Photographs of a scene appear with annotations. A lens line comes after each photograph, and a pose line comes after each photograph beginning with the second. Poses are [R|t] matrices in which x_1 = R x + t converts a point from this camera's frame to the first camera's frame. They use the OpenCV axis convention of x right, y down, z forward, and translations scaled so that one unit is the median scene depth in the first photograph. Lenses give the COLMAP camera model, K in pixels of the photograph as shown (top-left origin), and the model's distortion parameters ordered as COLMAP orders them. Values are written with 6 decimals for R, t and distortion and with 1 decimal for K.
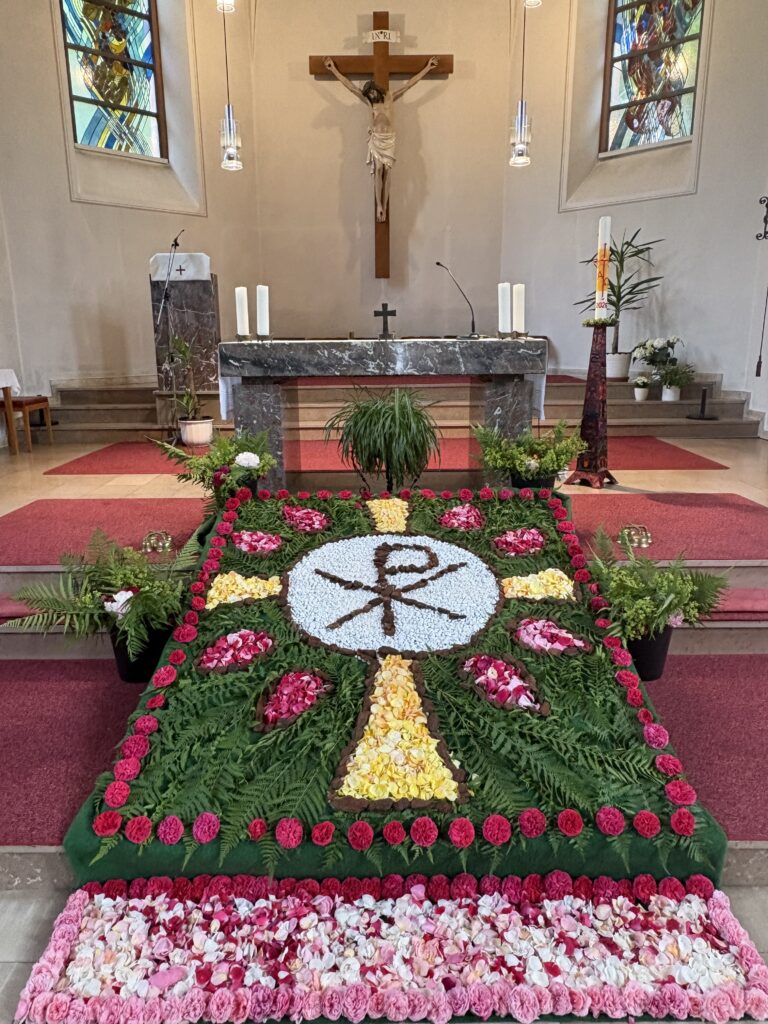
lens RADIAL K [[721.8, 0, 384.0], [0, 721.8, 512.0], [0, 0, 1]] dist [-0.003518, 0.000245]
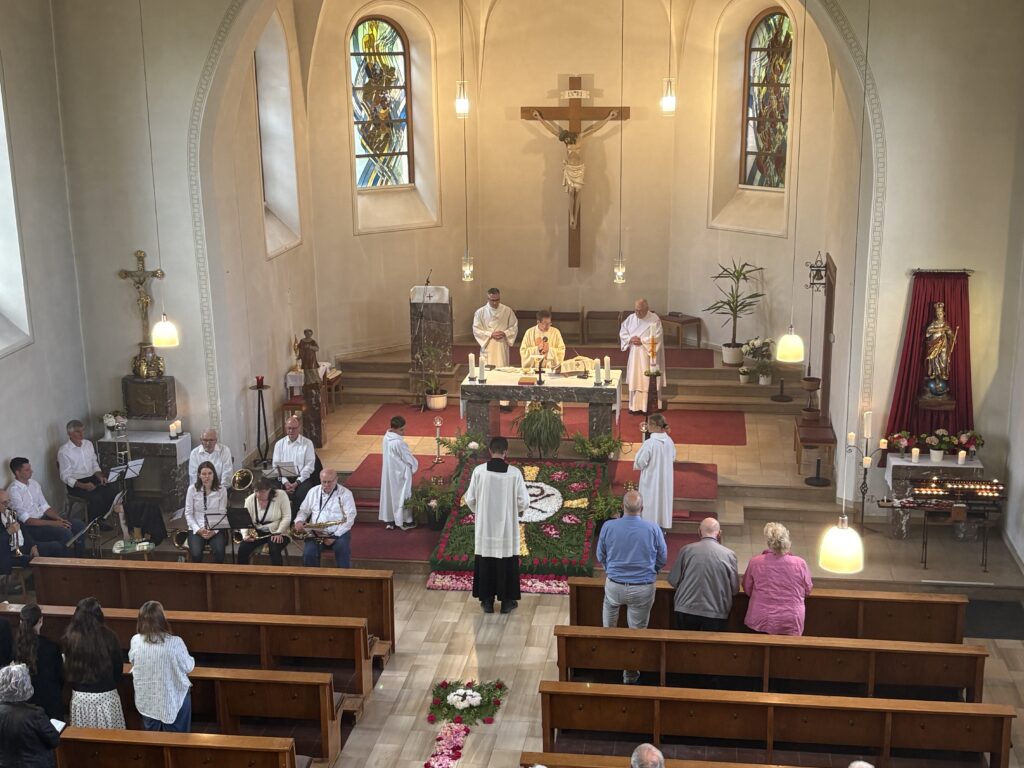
lens RADIAL K [[1392.5, 0, 512.0], [0, 1392.5, 384.0], [0, 0, 1]] dist [0.260996, -0.988834]
pose [[0.990627, 0.030386, -0.133170, 0.457416], [-0.030058, 0.999538, 0.004469, -0.255986], [0.133244, -0.000424, 0.991083, -2.989006]]
